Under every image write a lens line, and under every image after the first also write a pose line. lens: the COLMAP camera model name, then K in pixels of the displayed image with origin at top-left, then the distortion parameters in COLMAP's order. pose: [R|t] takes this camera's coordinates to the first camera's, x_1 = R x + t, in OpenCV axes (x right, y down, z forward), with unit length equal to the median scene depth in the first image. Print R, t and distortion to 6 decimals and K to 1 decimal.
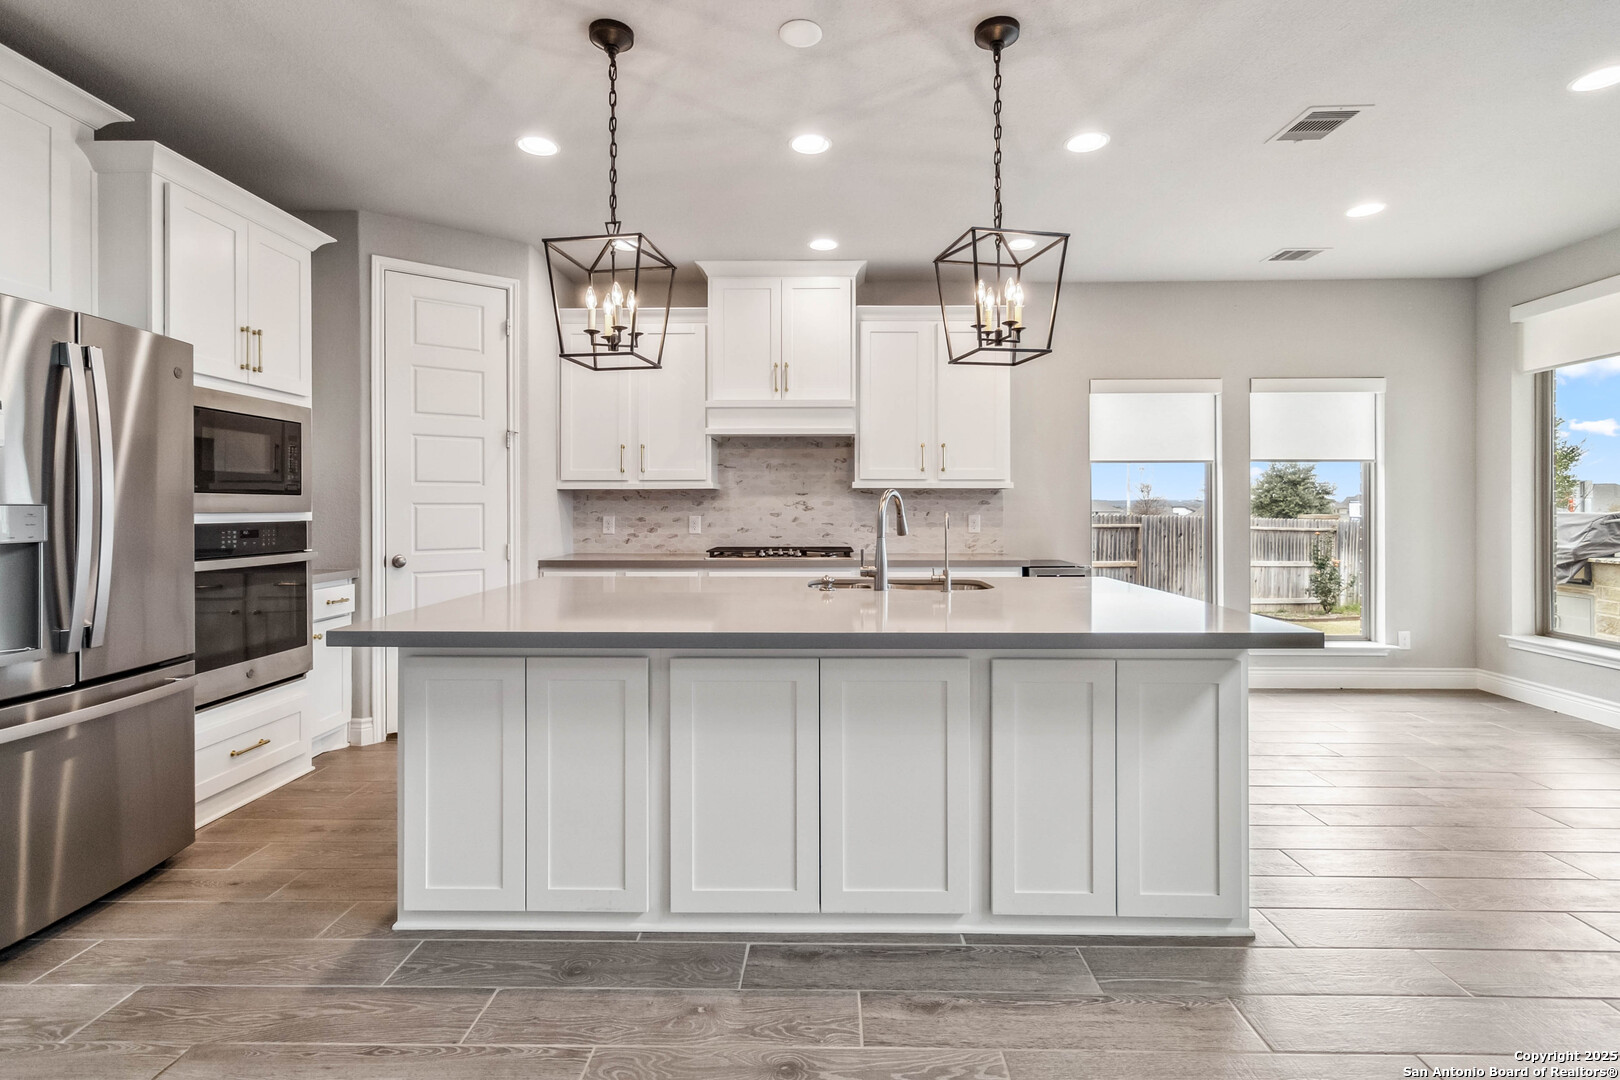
lens RADIAL K [[764.5, 0, 815.1], [0, 764.5, 506.3], [0, 0, 1]] dist [0.003700, 0.000660]
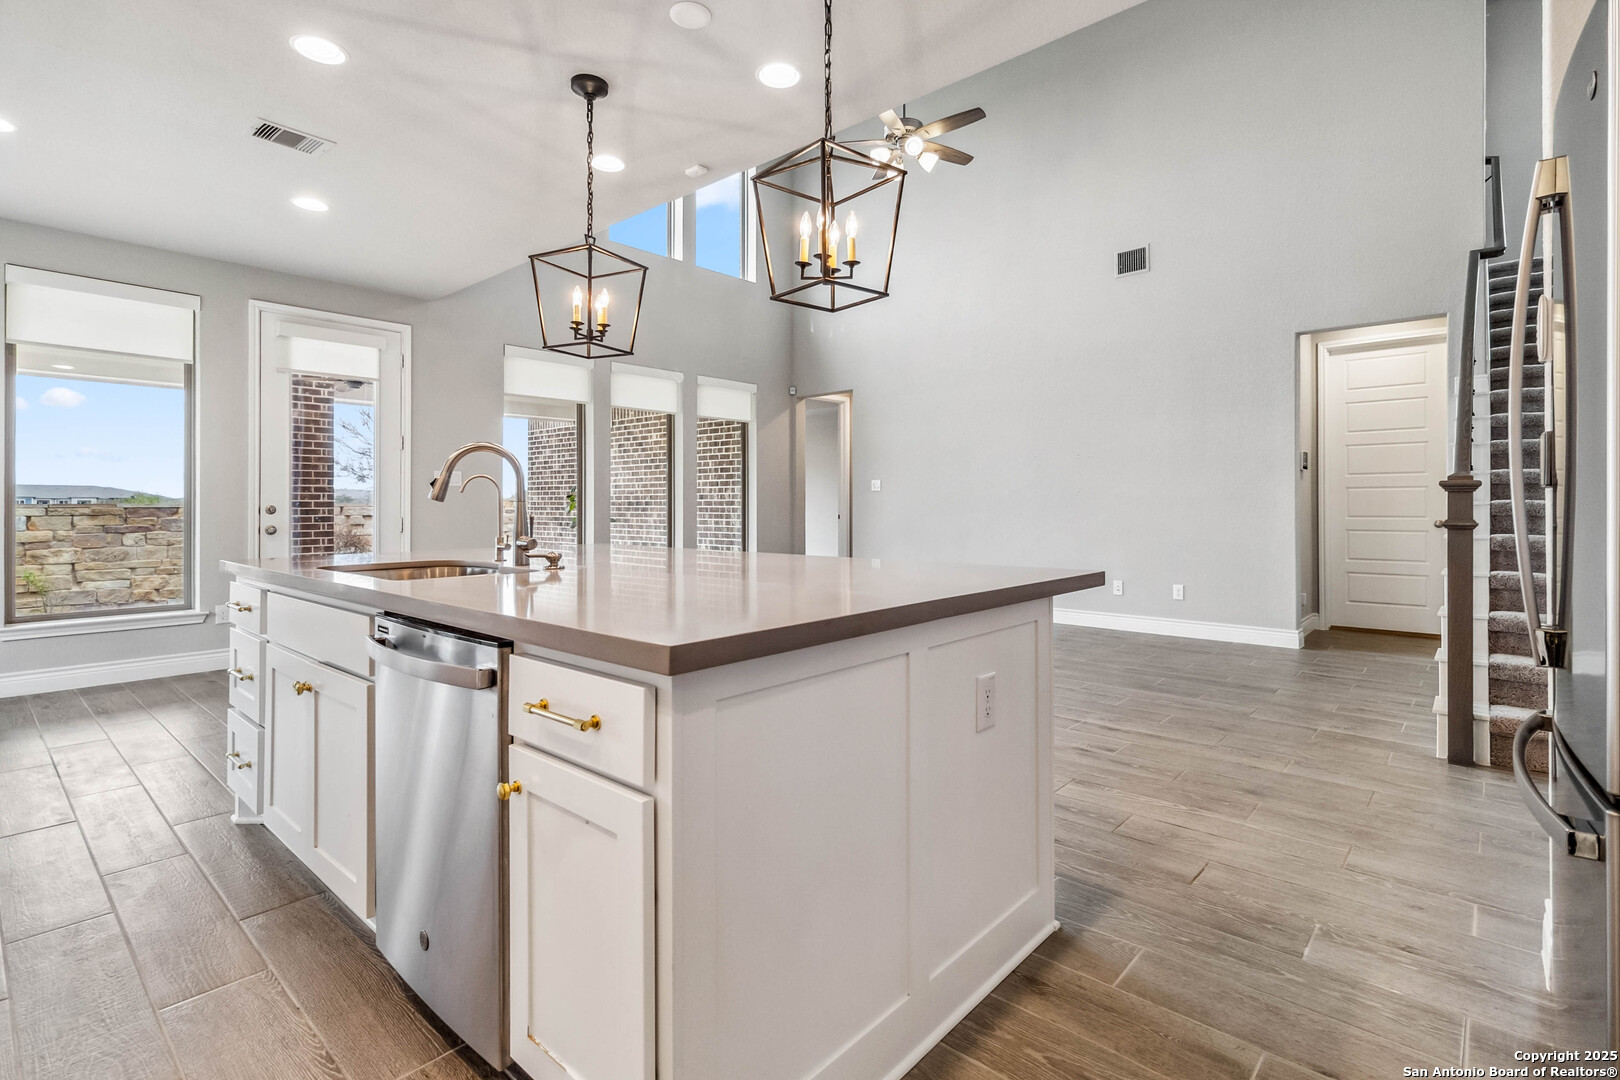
lens RADIAL K [[764.5, 0, 822.2], [0, 764.5, 509.7], [0, 0, 1]] dist [0.003700, 0.000660]
pose [[-0.764087, -0.000974, 0.645113, -0.412452], [0.001915, 0.999991, 0.003779, 0.026810], [-0.645111, 0.004123, -0.764078, 0.837880]]
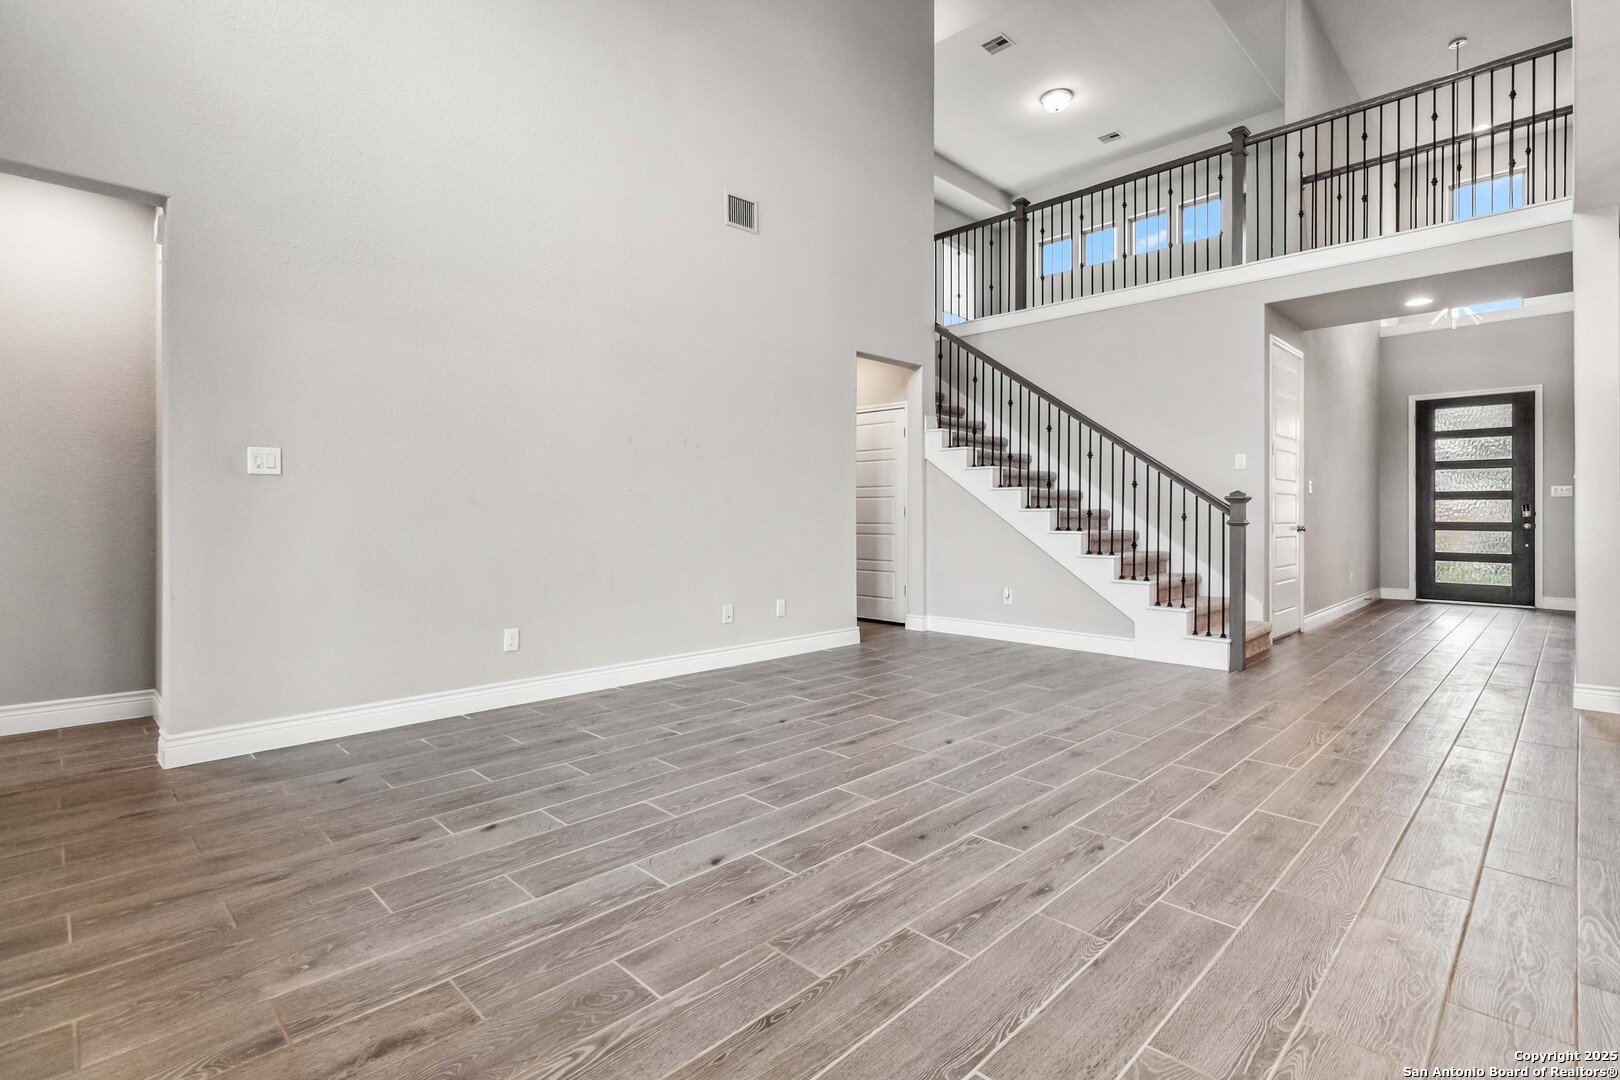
lens RADIAL K [[764.5, 0, 817.9], [0, 764.5, 508.8], [0, 0, 1]] dist [0.003700, 0.000660]
pose [[-0.686273, 0.000522, -0.727344, 0.780694], [0.001232, 0.999999, -0.000444, 0.023612], [0.727343, -0.001201, -0.686273, 0.292179]]
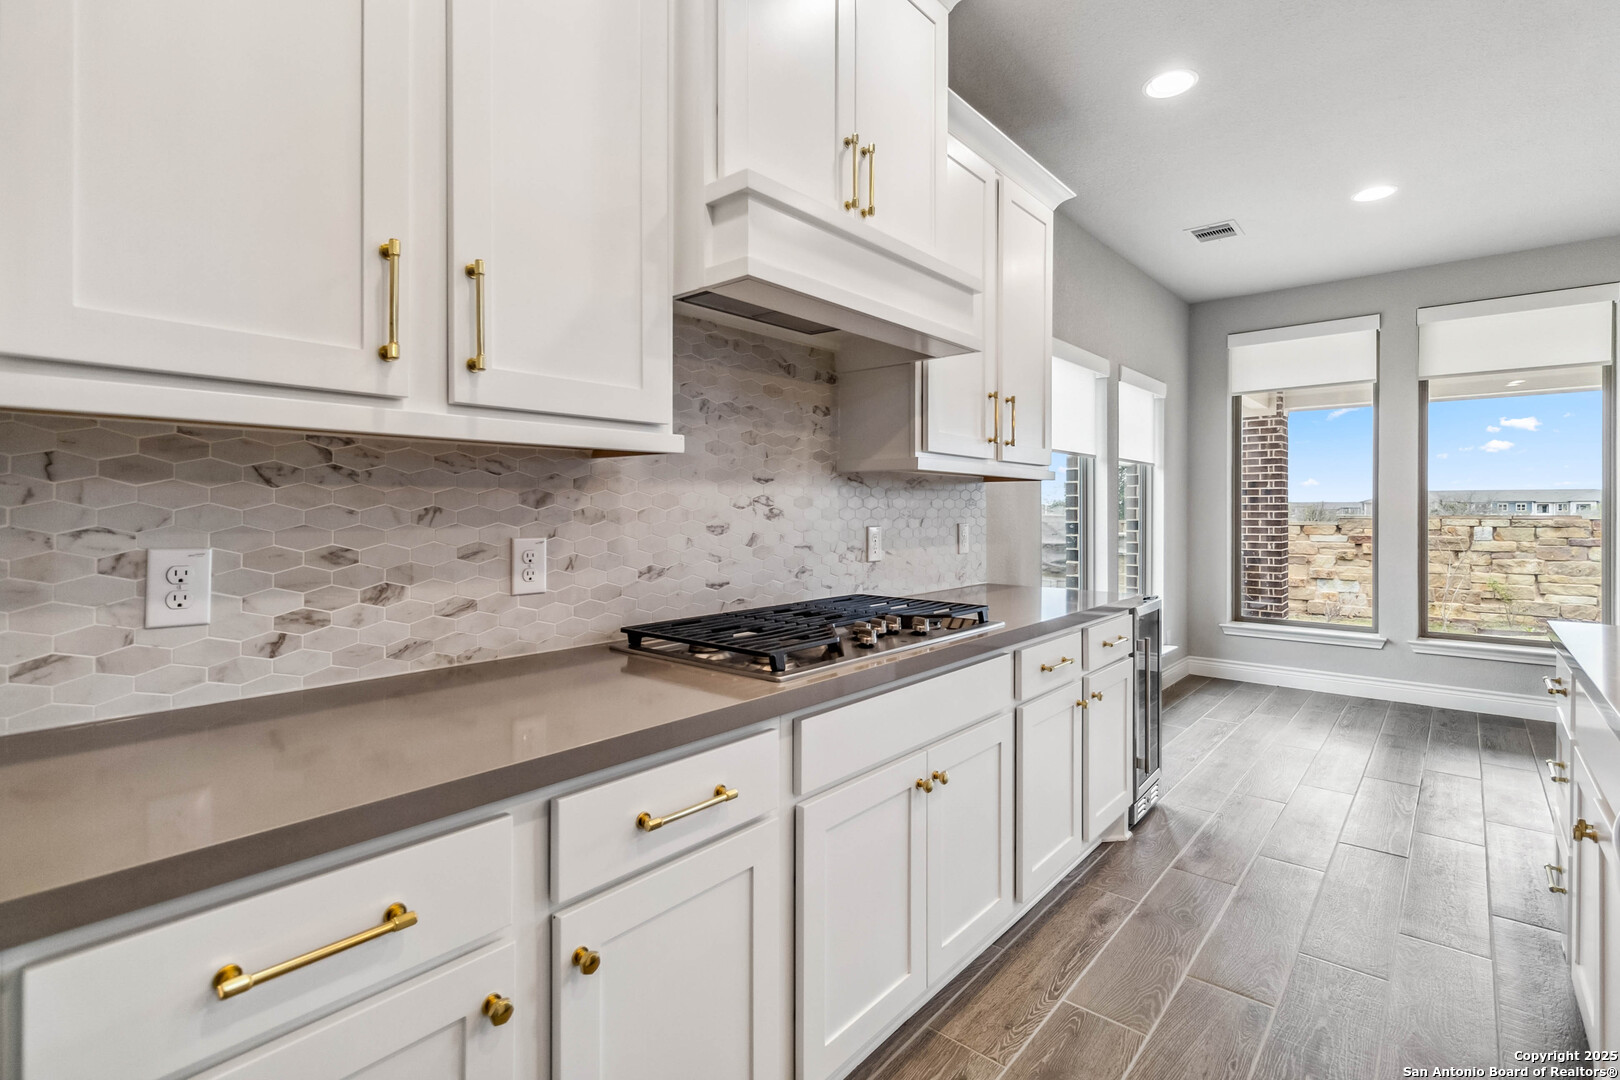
lens RADIAL K [[764.5, 0, 820.2], [0, 764.5, 509.7], [0, 0, 1]] dist [0.003700, 0.000660]
pose [[0.628788, 0.001669, 0.777575, -0.349392], [-0.001097, 0.999999, -0.001259, 0.001265], [-0.777576, -0.000061, 0.628788, 0.748139]]
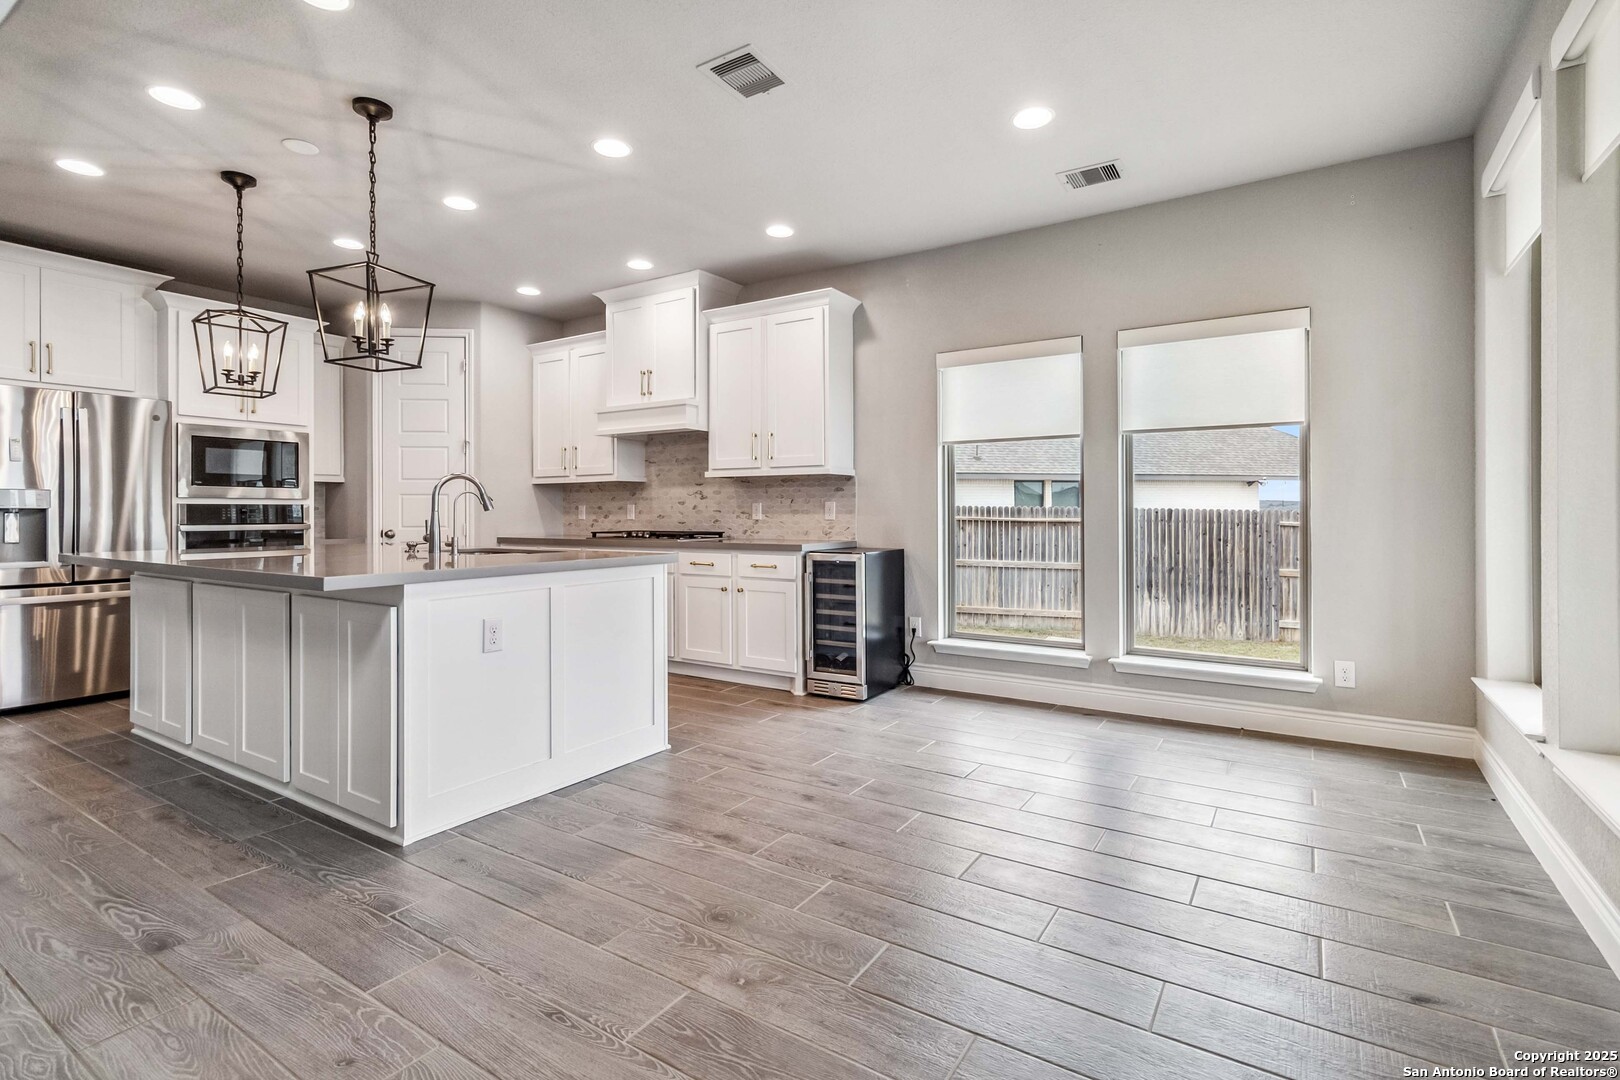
lens RADIAL K [[764.5, 0, 821.0], [0, 764.5, 510.0], [0, 0, 1]] dist [0.003700, 0.000660]
pose [[0.852094, -0.002439, -0.523383, 0.759590], [0.001906, 0.999997, -0.001557, 0.024806], [0.523386, 0.000329, 0.852096, 0.151715]]
